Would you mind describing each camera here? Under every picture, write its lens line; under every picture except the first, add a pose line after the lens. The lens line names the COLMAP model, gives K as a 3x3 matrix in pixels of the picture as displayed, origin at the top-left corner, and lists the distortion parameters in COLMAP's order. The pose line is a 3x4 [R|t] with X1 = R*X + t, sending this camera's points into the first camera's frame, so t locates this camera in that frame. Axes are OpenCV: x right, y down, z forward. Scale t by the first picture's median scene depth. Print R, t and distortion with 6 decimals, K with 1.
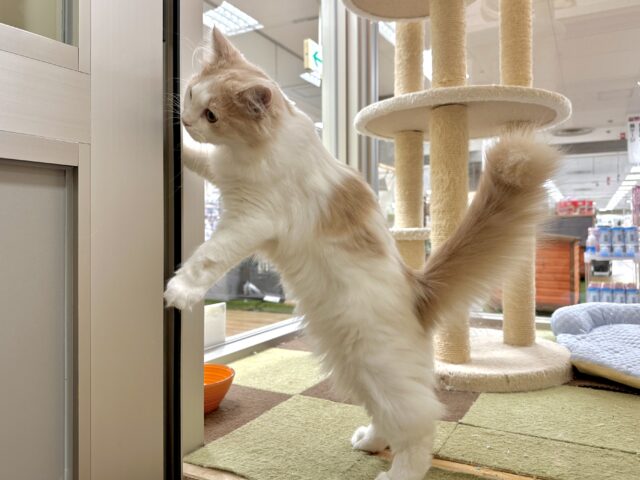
lens RADIAL K [[463.7, 0, 319.4], [0, 463.7, 225.5], [0, 0, 1]] dist [-0.001900, -0.003915]
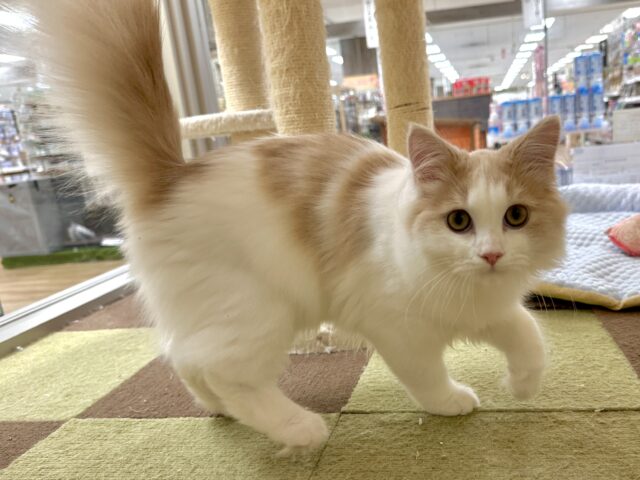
lens RADIAL K [[509.6, 0, 389.3], [0, 509.6, 242.5], [0, 0, 1]] dist [0.047582, -0.002198]
pose [[0.933738, -0.157037, 0.321671, 0.080183], [0.086359, 0.970914, 0.223311, 0.025894], [-0.347383, -0.180735, 0.920141, 0.177141]]
